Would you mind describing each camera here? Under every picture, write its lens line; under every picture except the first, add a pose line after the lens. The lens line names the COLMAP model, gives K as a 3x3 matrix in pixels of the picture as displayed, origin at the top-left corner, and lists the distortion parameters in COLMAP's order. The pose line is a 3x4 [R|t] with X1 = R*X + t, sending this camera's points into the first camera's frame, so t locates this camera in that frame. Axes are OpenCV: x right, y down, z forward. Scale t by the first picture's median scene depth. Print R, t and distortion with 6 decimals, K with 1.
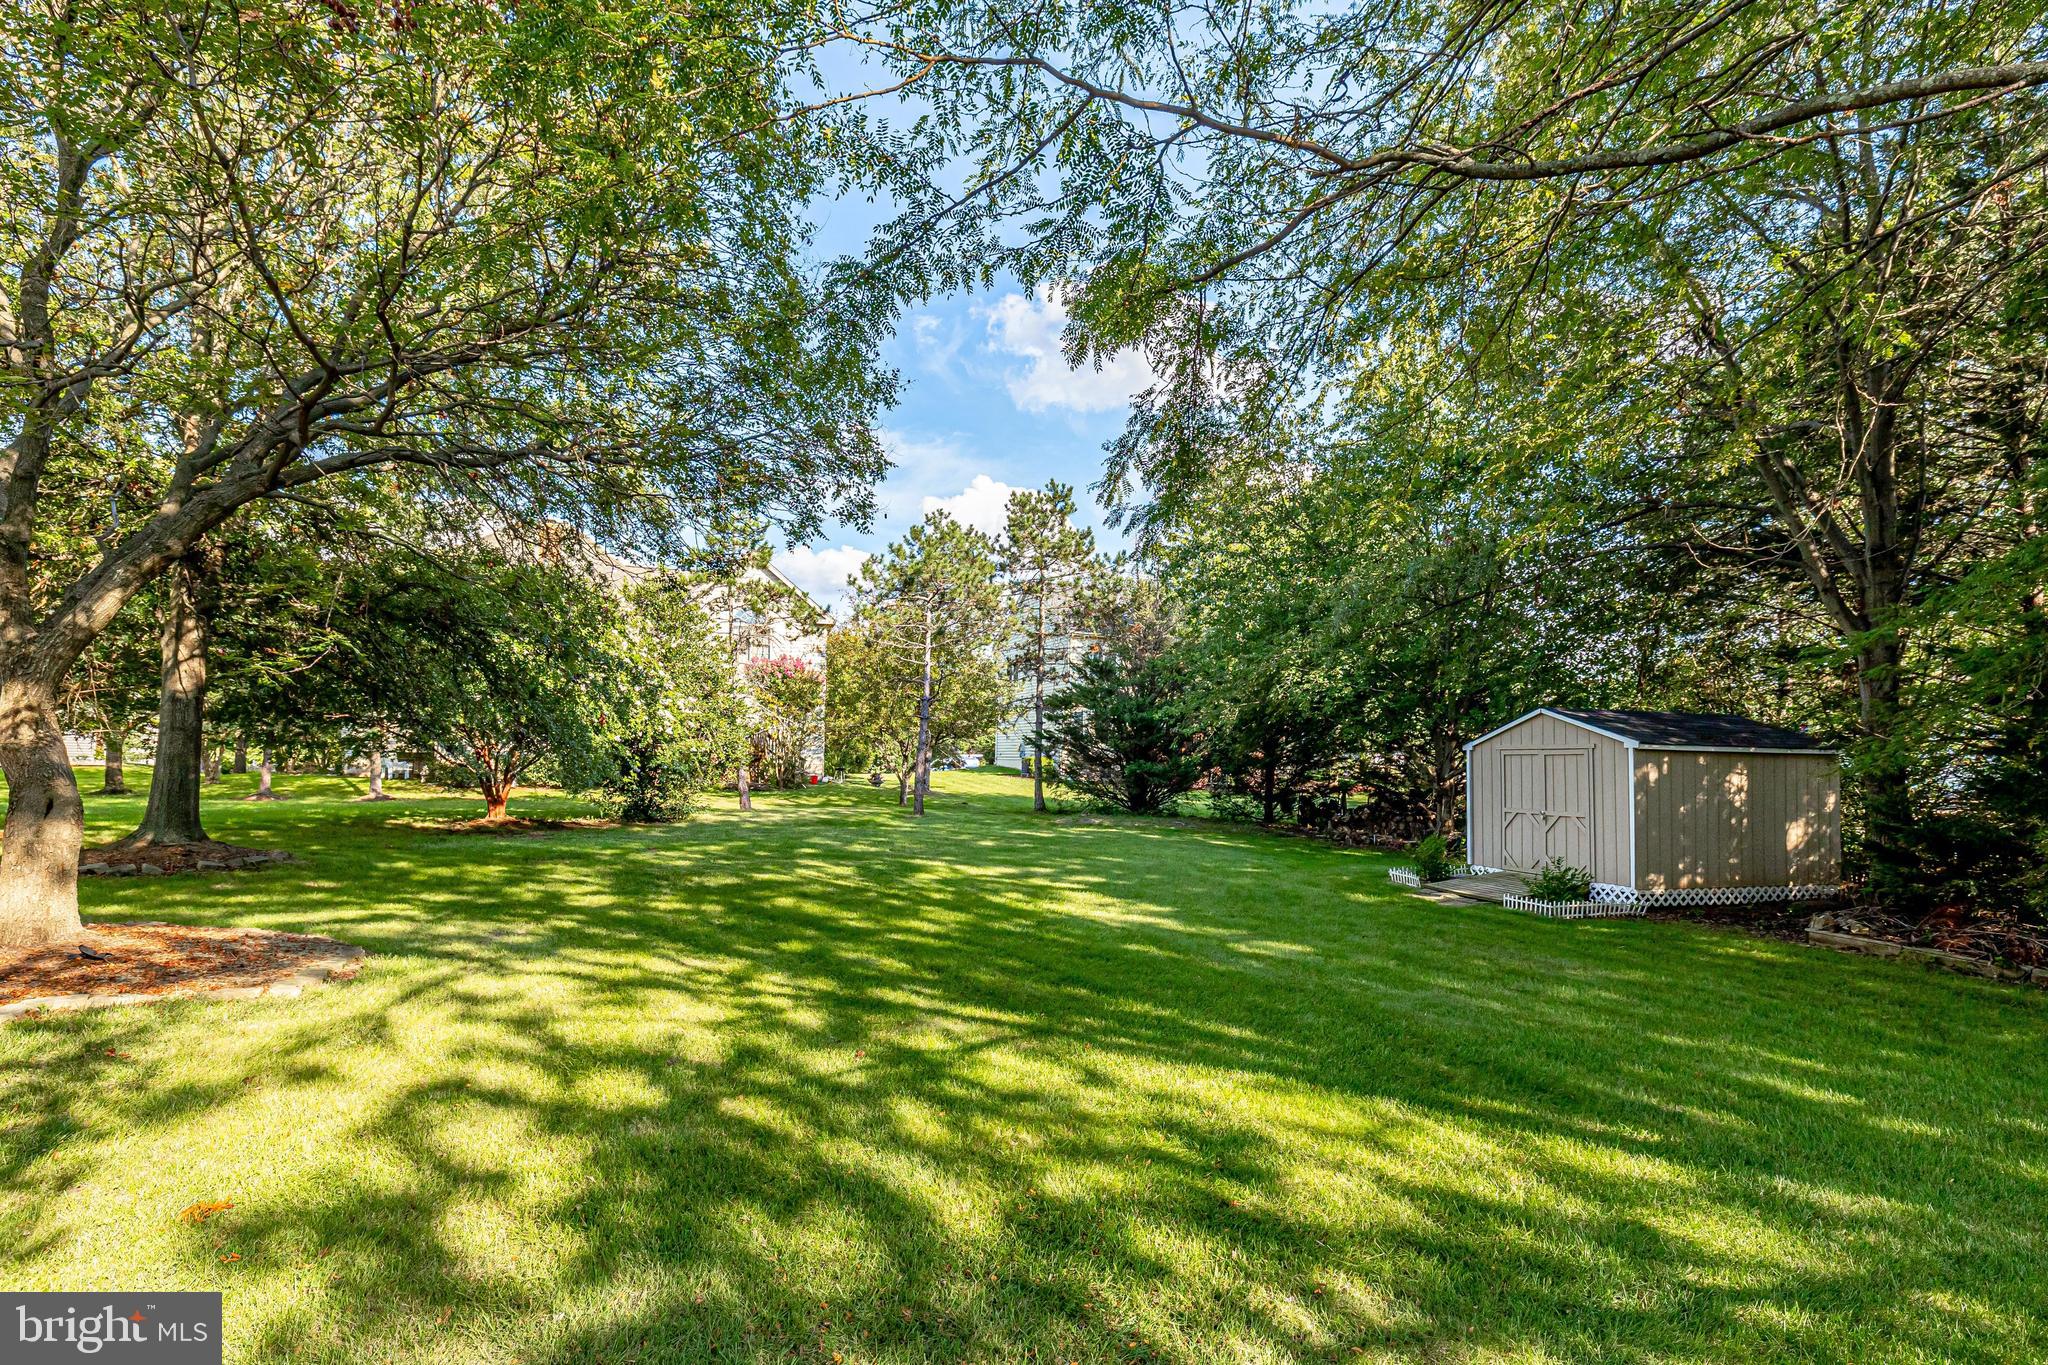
lens RADIAL K [[976.2, 0, 1024.0], [0, 976.2, 682.5], [0, 0, 1]] dist [-0.002680, -0.000193]
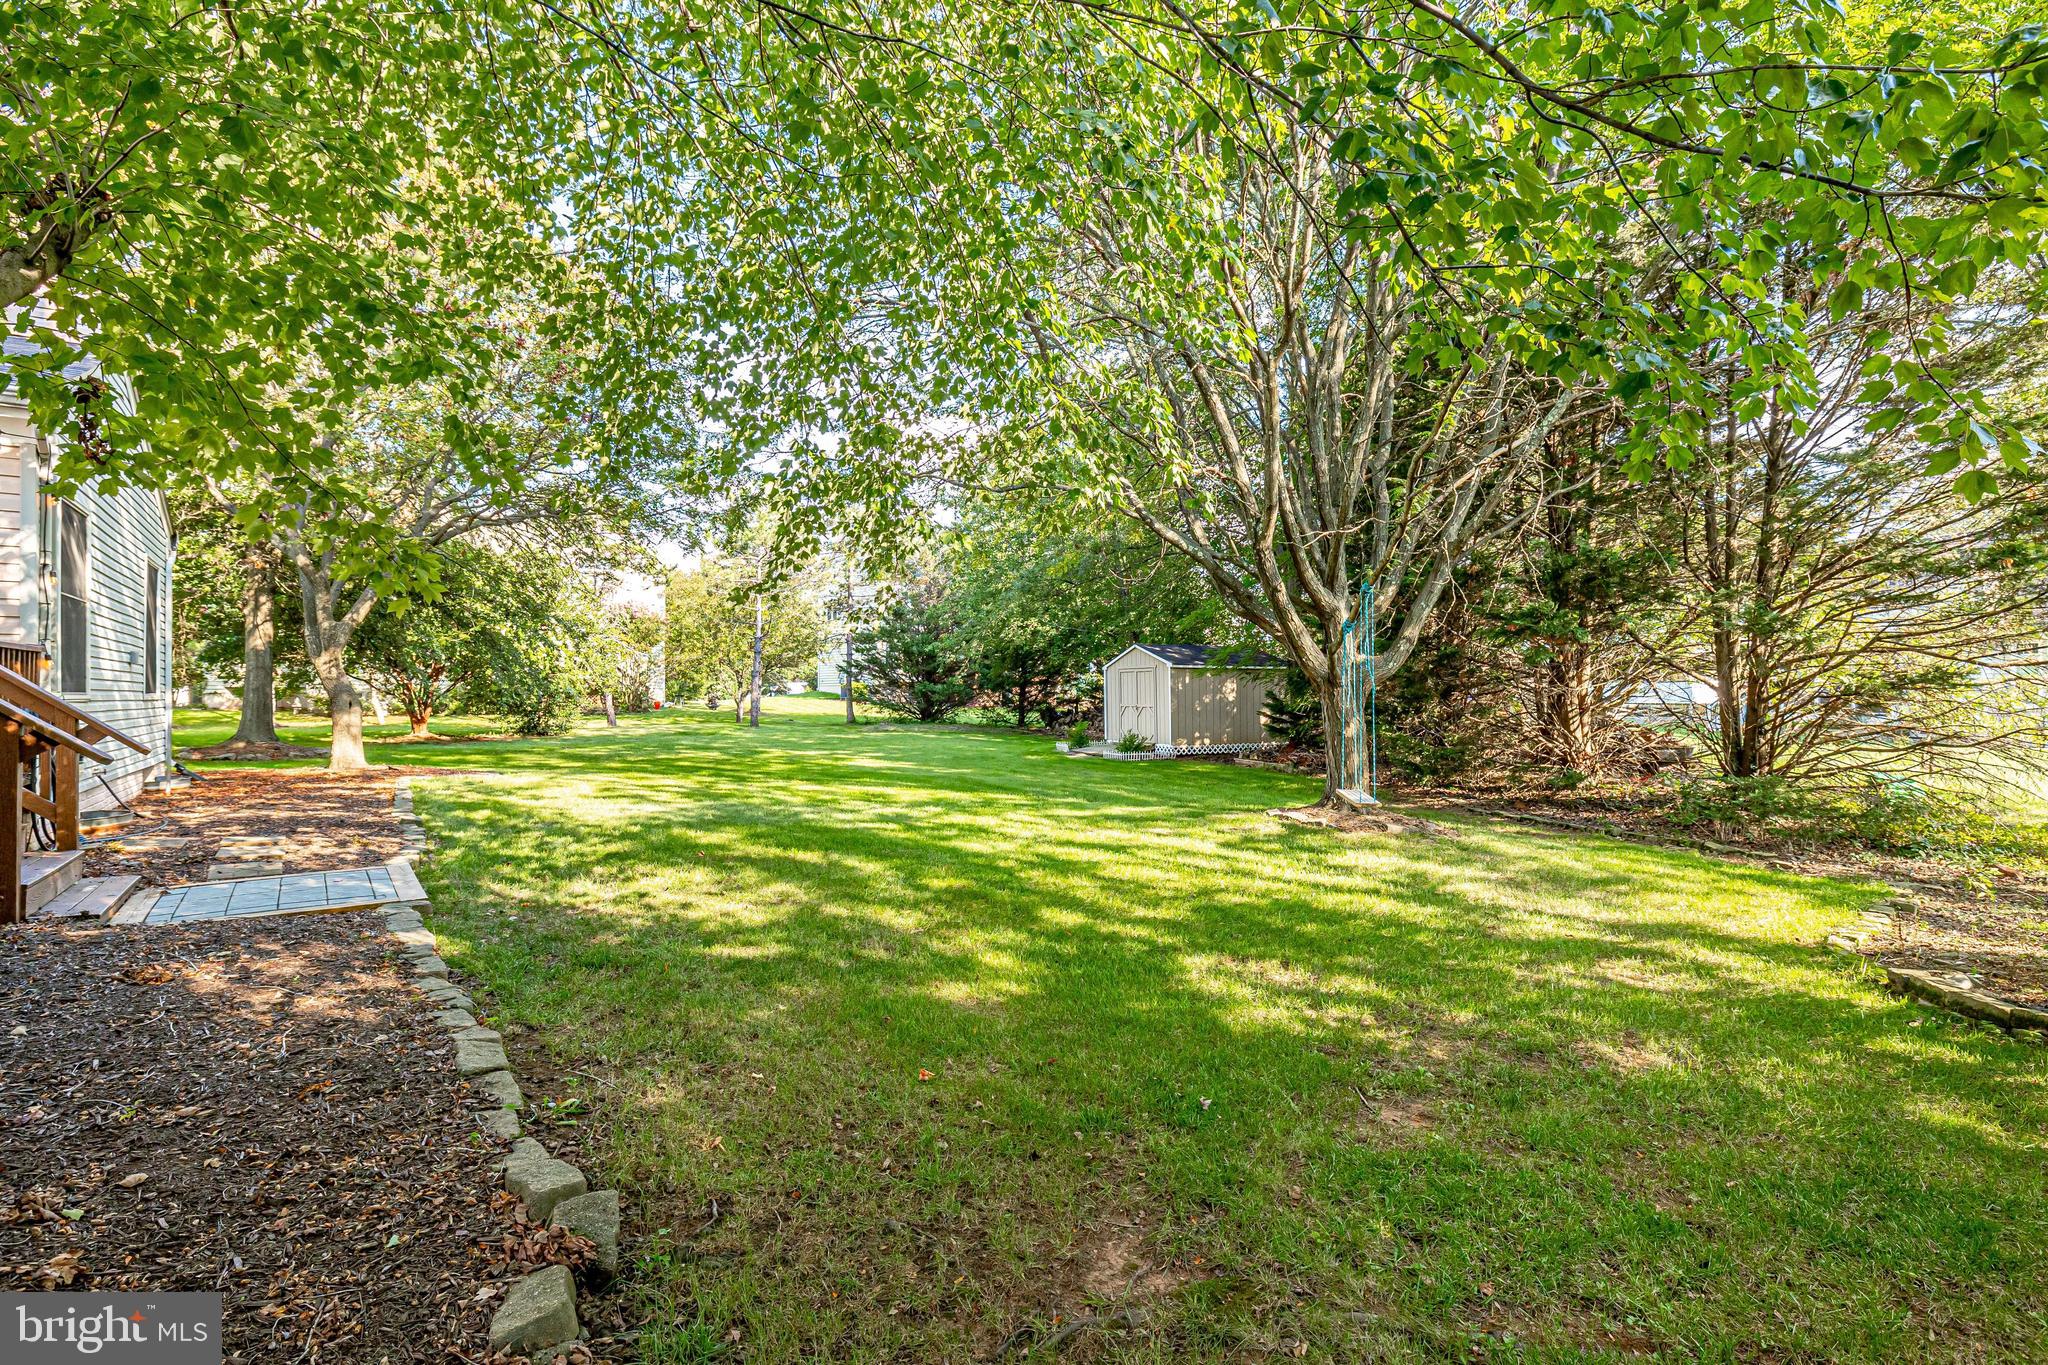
lens RADIAL K [[993.2, 0, 998.3], [0, 993.2, 685.6], [0, 0, 1]] dist [-0.022245, -0.000108]
pose [[0.989347, -0.016287, 0.144664, 0.019726], [0.005005, 0.996940, 0.078009, -0.018389], [-0.145492, -0.076454, 0.986401, -0.303655]]
